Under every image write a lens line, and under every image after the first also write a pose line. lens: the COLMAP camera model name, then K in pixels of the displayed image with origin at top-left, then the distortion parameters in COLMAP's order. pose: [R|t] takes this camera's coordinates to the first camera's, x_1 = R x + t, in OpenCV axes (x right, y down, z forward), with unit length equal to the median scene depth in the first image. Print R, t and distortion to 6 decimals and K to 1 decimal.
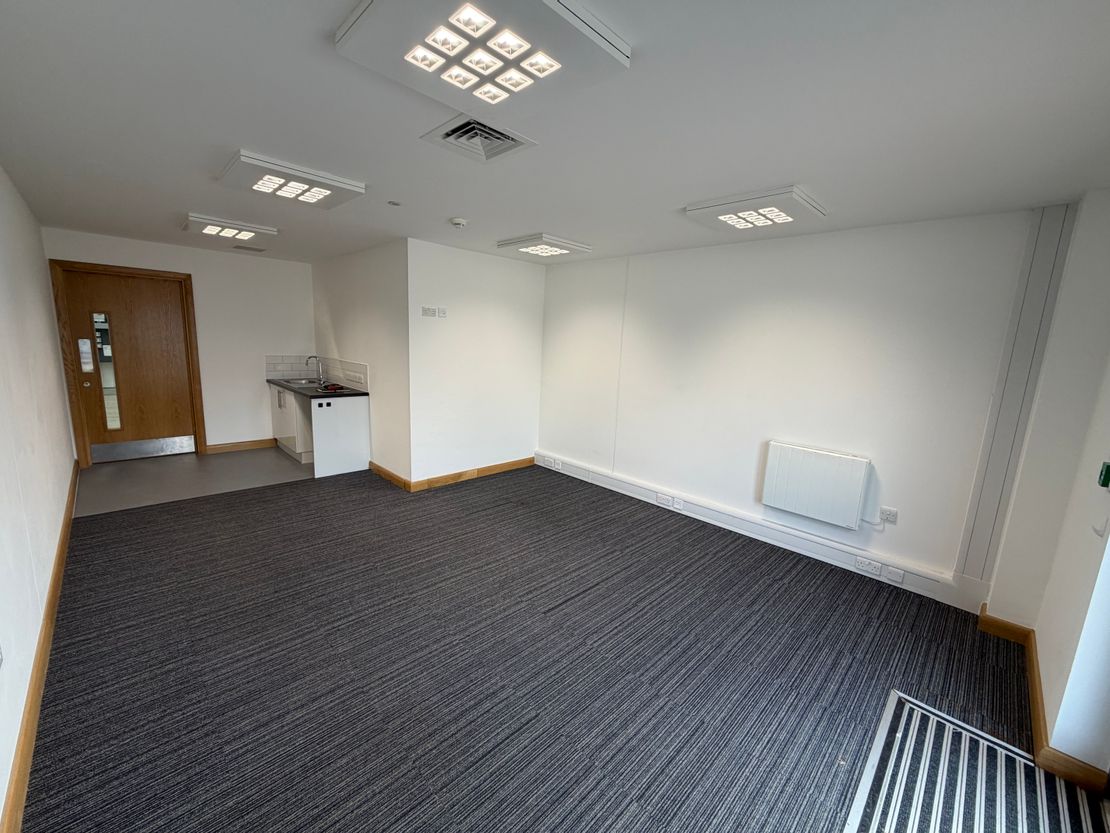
lens RADIAL K [[444.2, 0, 550.8], [0, 444.2, 417.2], [0, 0, 1]] dist [0.000495, -0.000107]
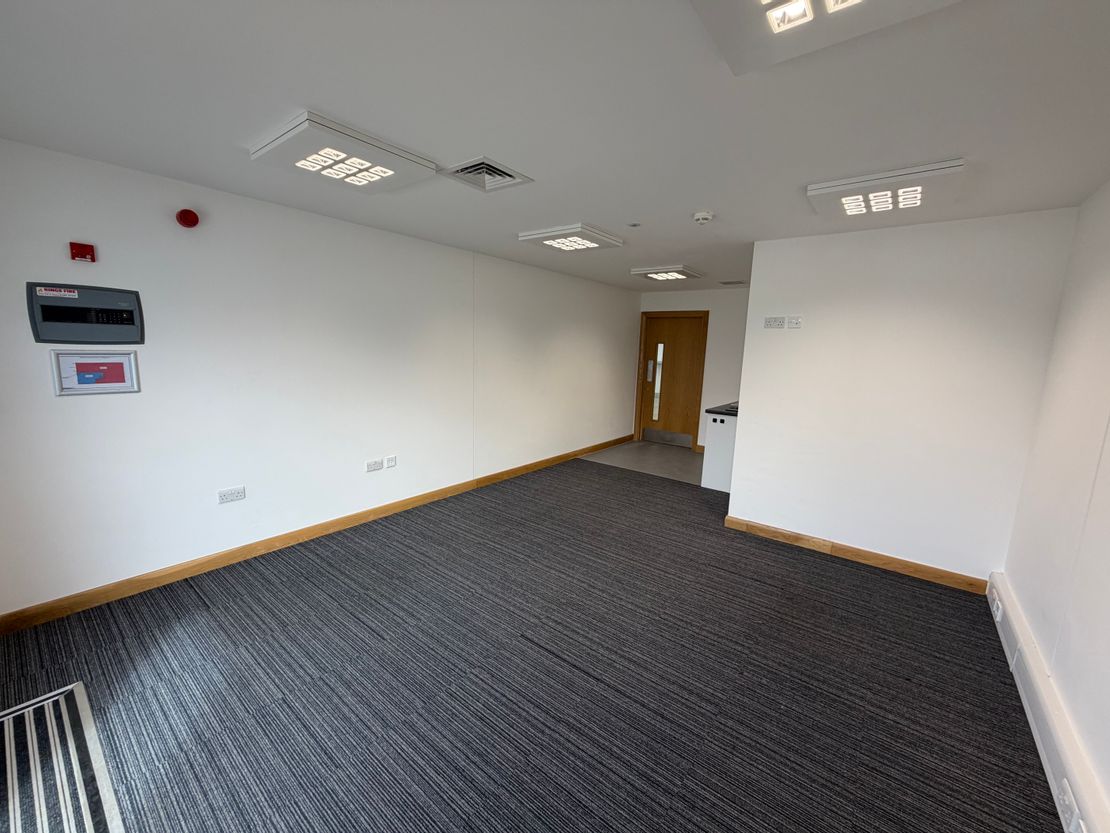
lens RADIAL K [[444.2, 0, 550.9], [0, 444.2, 416.6], [0, 0, 1]] dist [0.000495, -0.000107]
pose [[0.120970, 0.117782, -0.985644, 0.587976], [-0.199037, 0.975649, 0.092159, -0.068897], [0.972497, 0.185031, 0.141467, 0.585033]]
